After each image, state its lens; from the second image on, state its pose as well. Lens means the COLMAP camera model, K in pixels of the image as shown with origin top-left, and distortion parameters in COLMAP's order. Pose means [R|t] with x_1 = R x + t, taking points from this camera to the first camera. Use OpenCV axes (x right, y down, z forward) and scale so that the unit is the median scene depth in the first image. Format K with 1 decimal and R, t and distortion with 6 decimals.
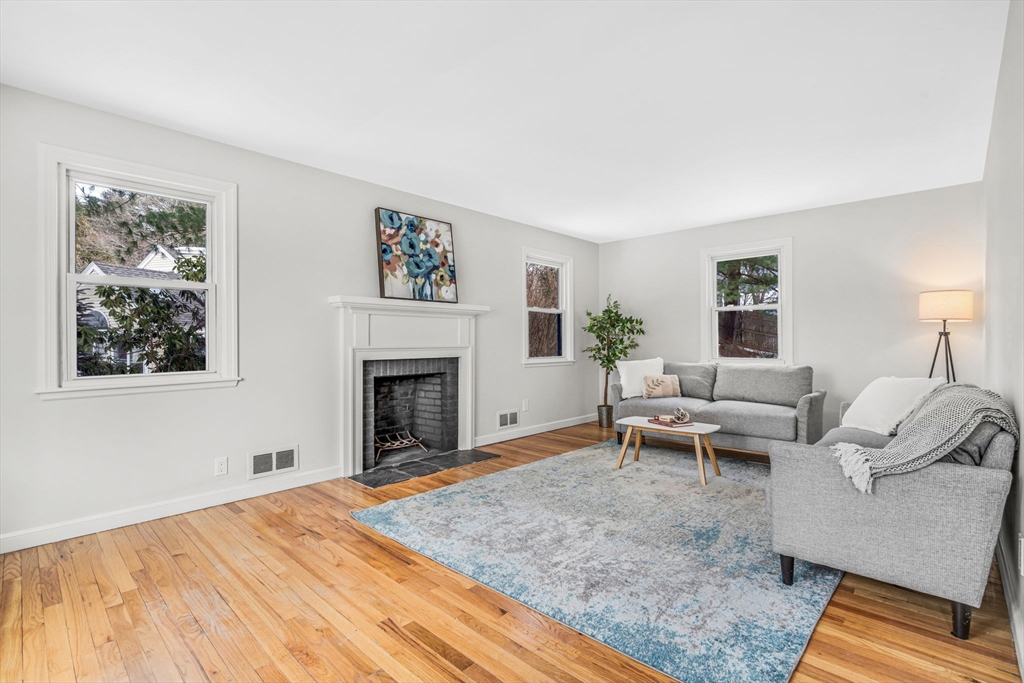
lens RADIAL K [[472.5, 0, 511.1], [0, 472.5, 342.2], [0, 0, 1]] dist [0.000665, 0.001691]
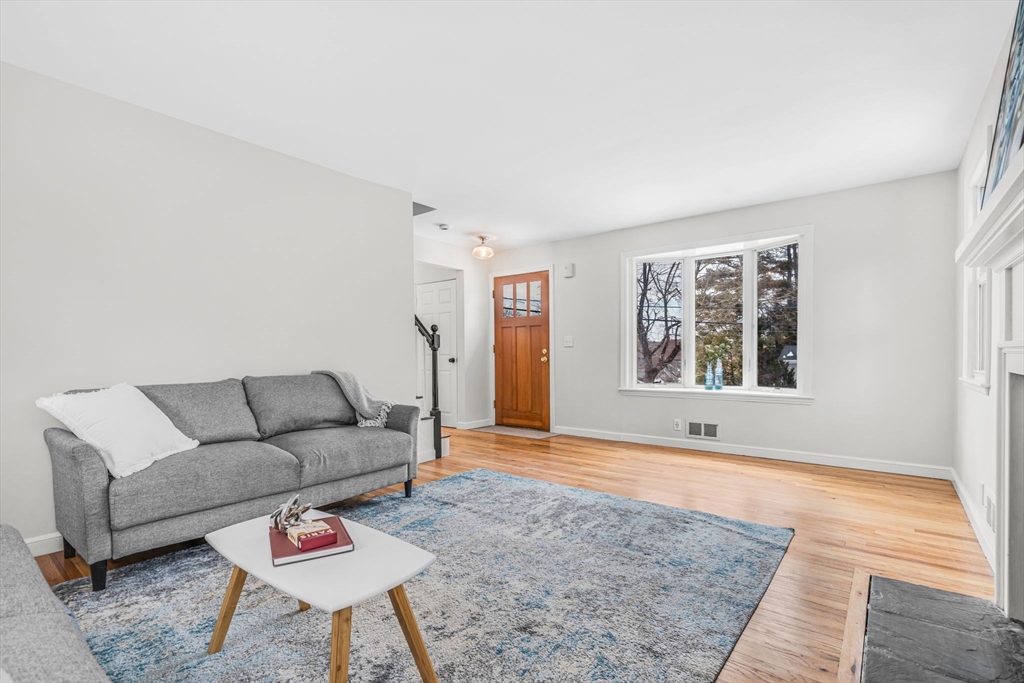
lens RADIAL K [[472.5, 0, 513.4], [0, 472.5, 347.9], [0, 0, 1]] dist [0.000665, 0.001691]
pose [[-0.996020, 0.004918, -0.088993, 0.286404], [0.005318, 0.999977, -0.004262, 0.017608], [0.088970, -0.004718, -0.996023, 1.988092]]
